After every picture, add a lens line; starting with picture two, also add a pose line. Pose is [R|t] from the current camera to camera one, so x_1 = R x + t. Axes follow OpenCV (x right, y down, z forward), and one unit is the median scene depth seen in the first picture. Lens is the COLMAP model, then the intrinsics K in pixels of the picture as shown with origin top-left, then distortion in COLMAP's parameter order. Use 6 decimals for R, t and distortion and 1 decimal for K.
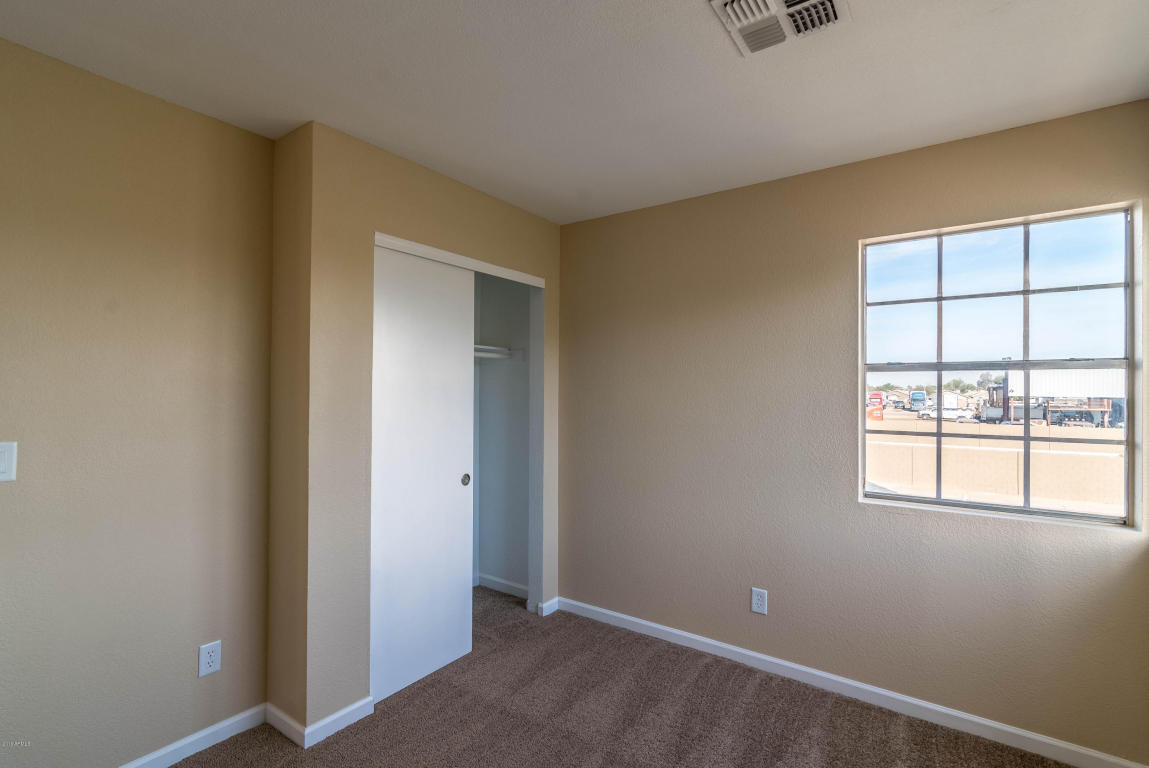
lens RADIAL K [[526.7, 0, 566.3], [0, 526.7, 383.8], [0, 0, 1]] dist [0.002793, -0.000403]
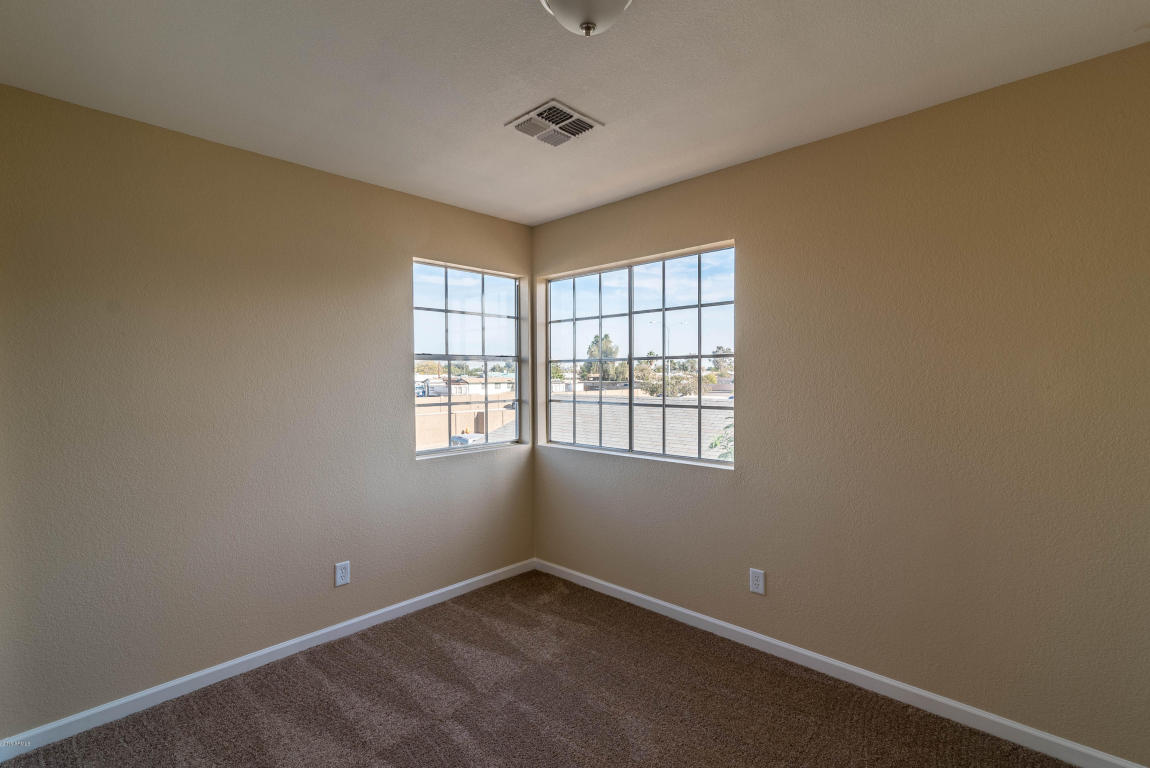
lens RADIAL K [[527.1, 0, 566.3], [0, 527.1, 383.1], [0, 0, 1]] dist [0.002793, -0.000403]
pose [[0.143497, -0.016625, 0.989511, -0.668842], [-0.004229, 0.999839, 0.017412, 0.011398], [-0.989642, -0.006683, 0.143404, 0.445985]]
